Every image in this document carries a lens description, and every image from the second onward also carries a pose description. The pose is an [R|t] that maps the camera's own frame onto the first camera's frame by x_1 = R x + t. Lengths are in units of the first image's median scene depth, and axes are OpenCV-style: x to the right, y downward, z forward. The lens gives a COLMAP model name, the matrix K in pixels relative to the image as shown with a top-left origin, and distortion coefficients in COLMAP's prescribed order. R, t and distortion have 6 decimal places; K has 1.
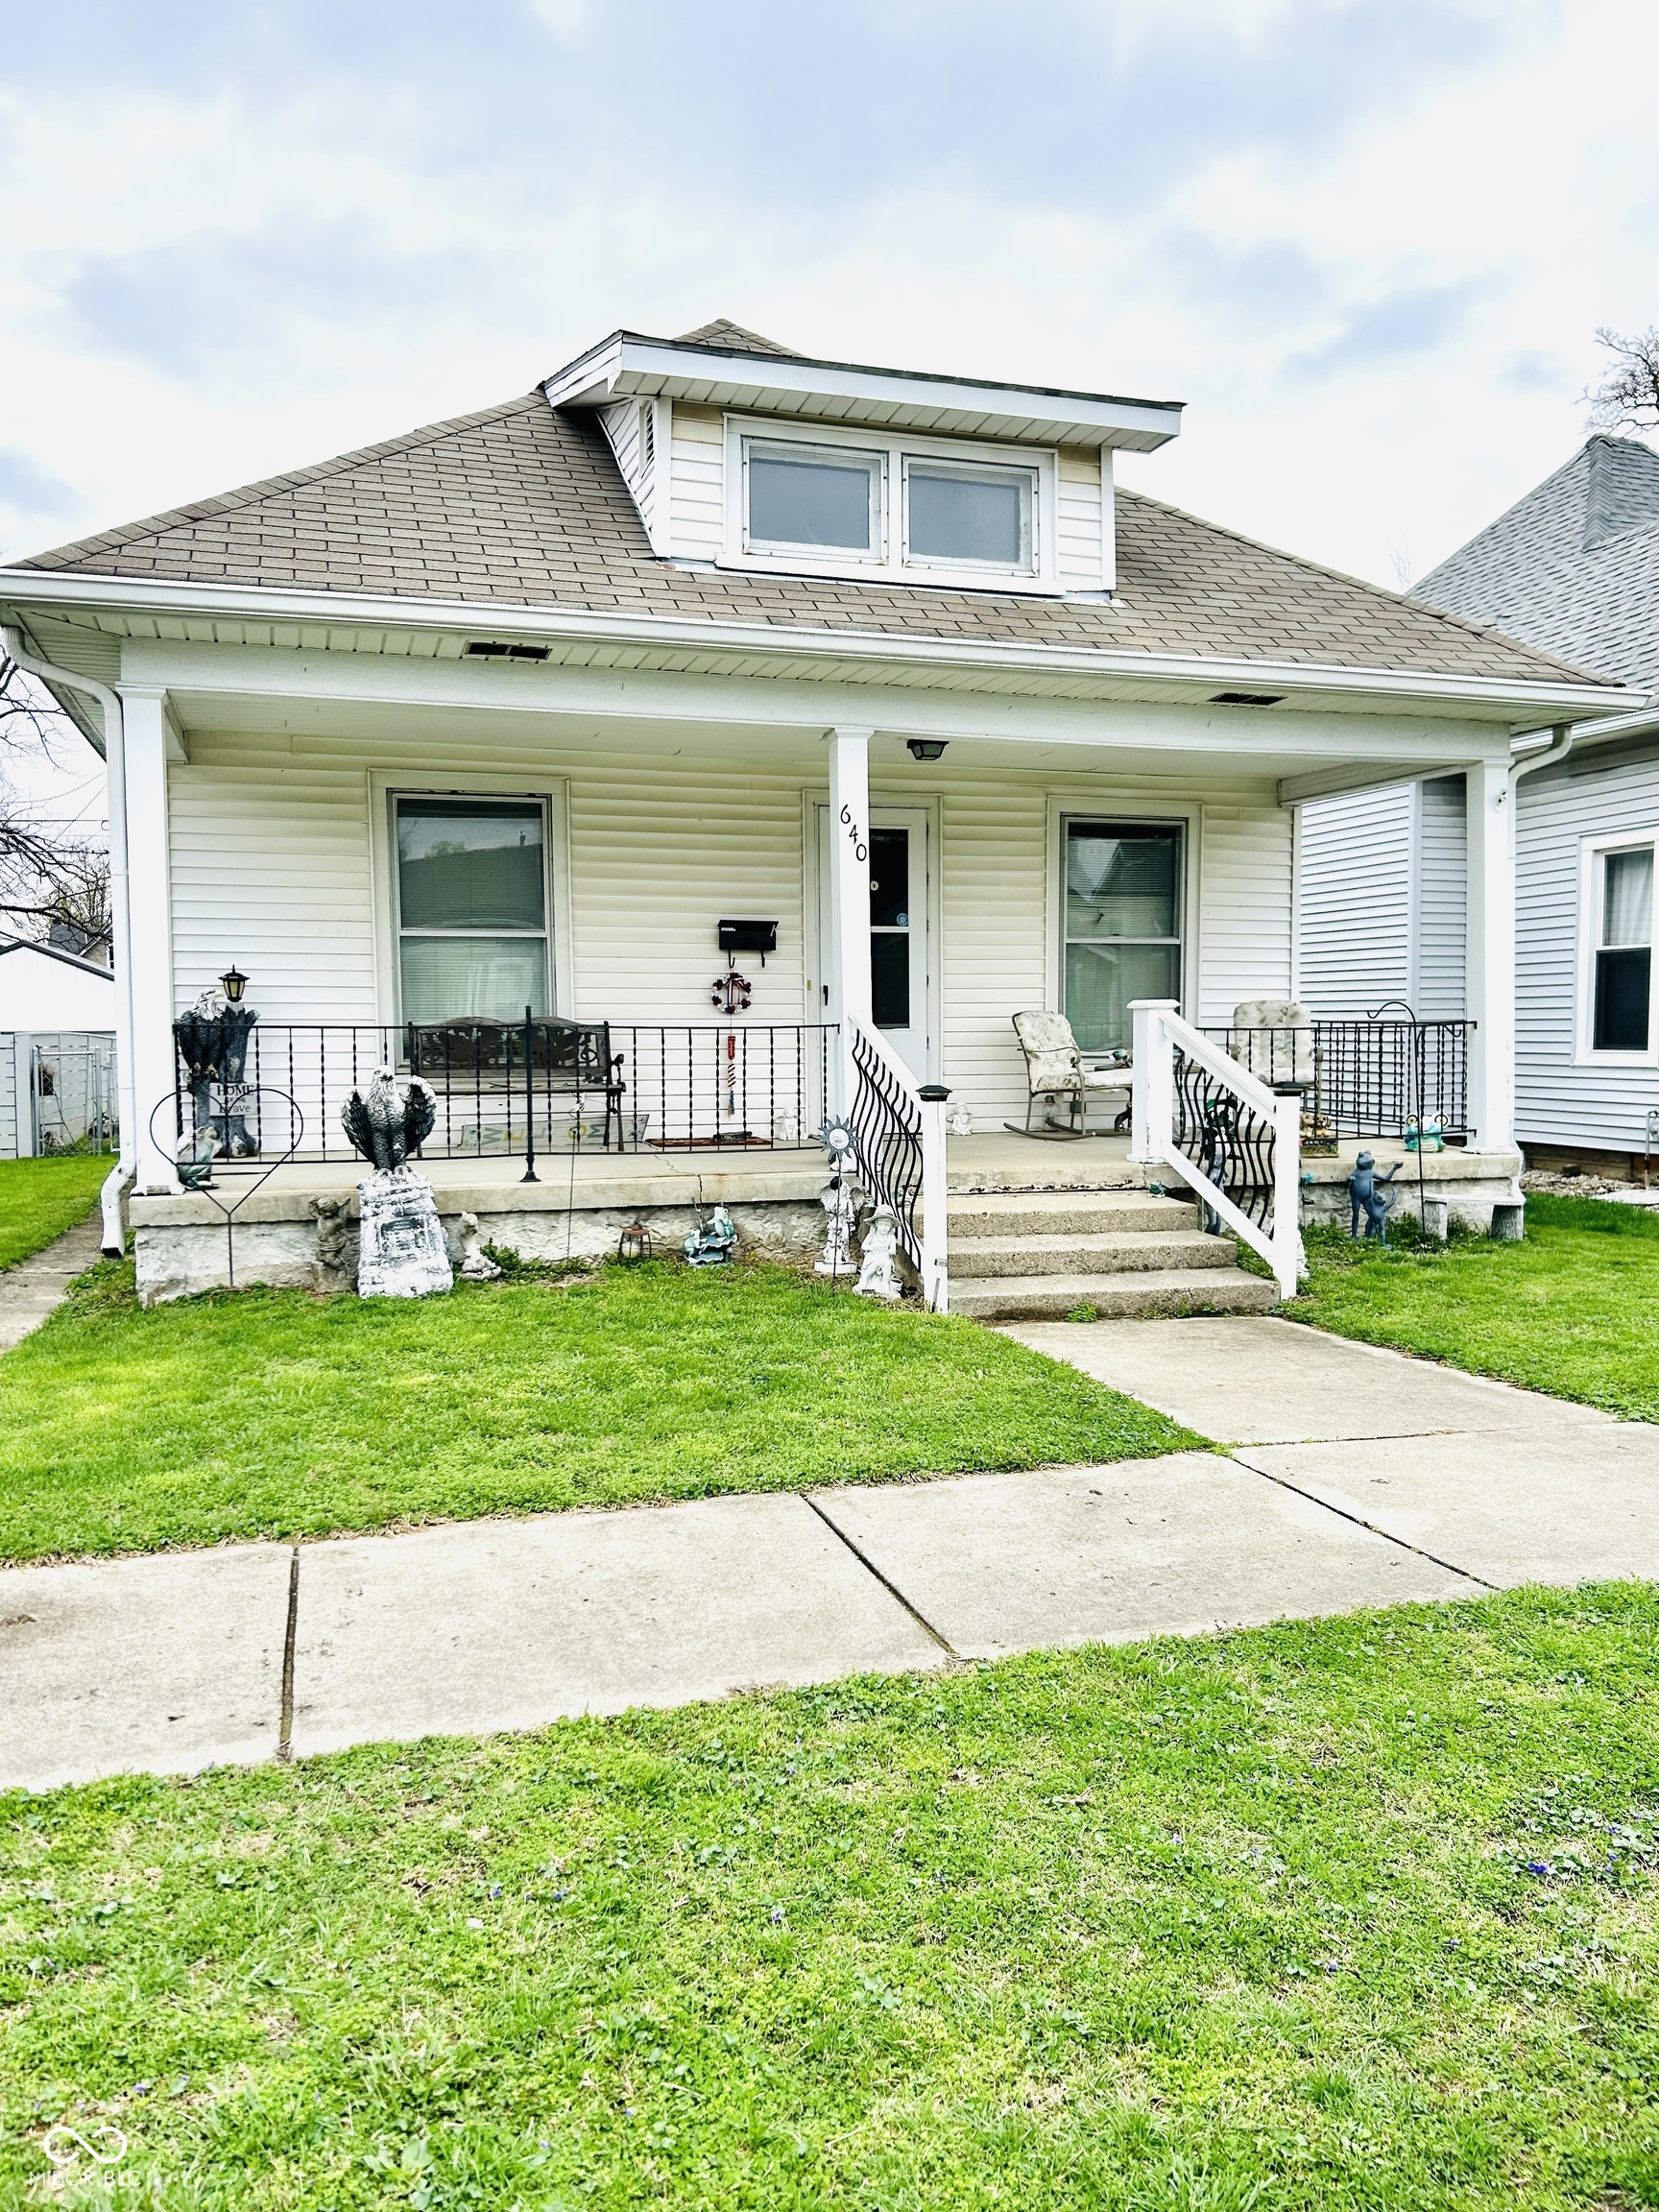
lens RADIAL K [[1676.1, 0, 816.5], [0, 1676.1, 1122.6], [0, 0, 1]] dist [0.061110, -0.074528]
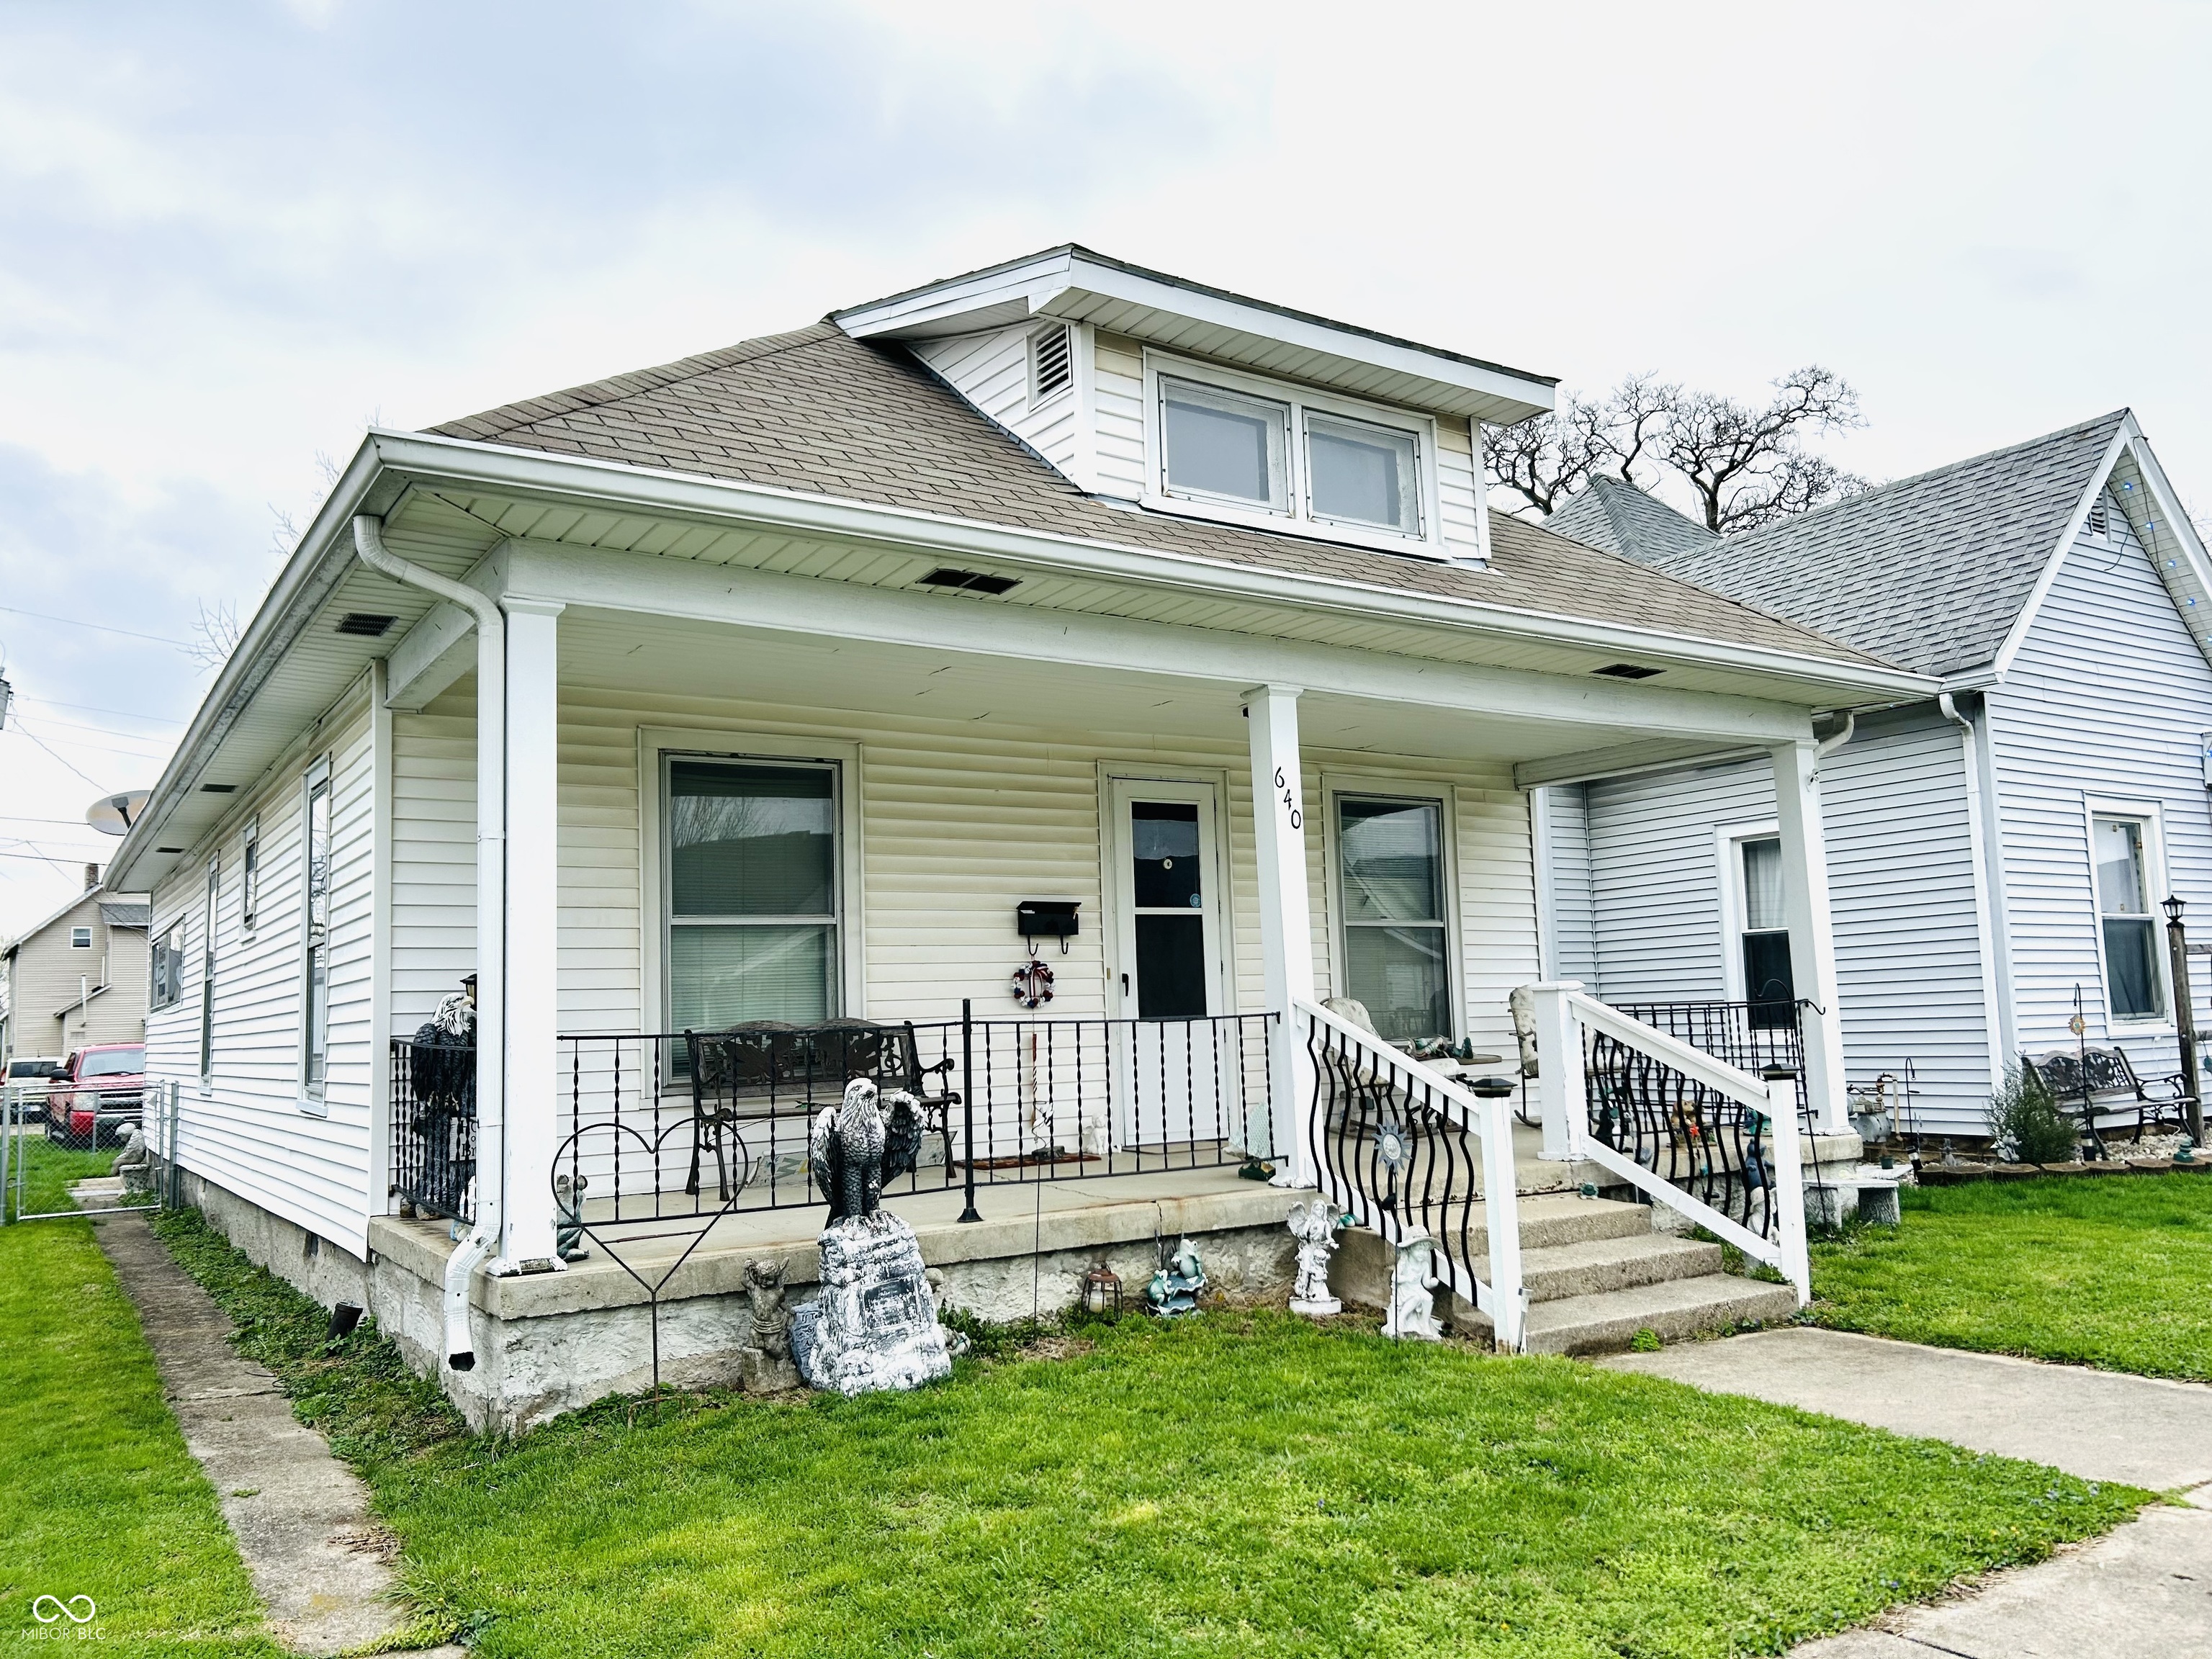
lens RADIAL K [[1676.1, 0, 1100.7], [0, 1676.1, 834.2], [0, 0, 1]] dist [0.061110, -0.074528]
pose [[0.959761, 0.004051, 0.280790, -0.320382], [0.044582, 0.985017, -0.166597, -0.009825], [-0.277257, 0.172411, 0.945200, 0.185895]]
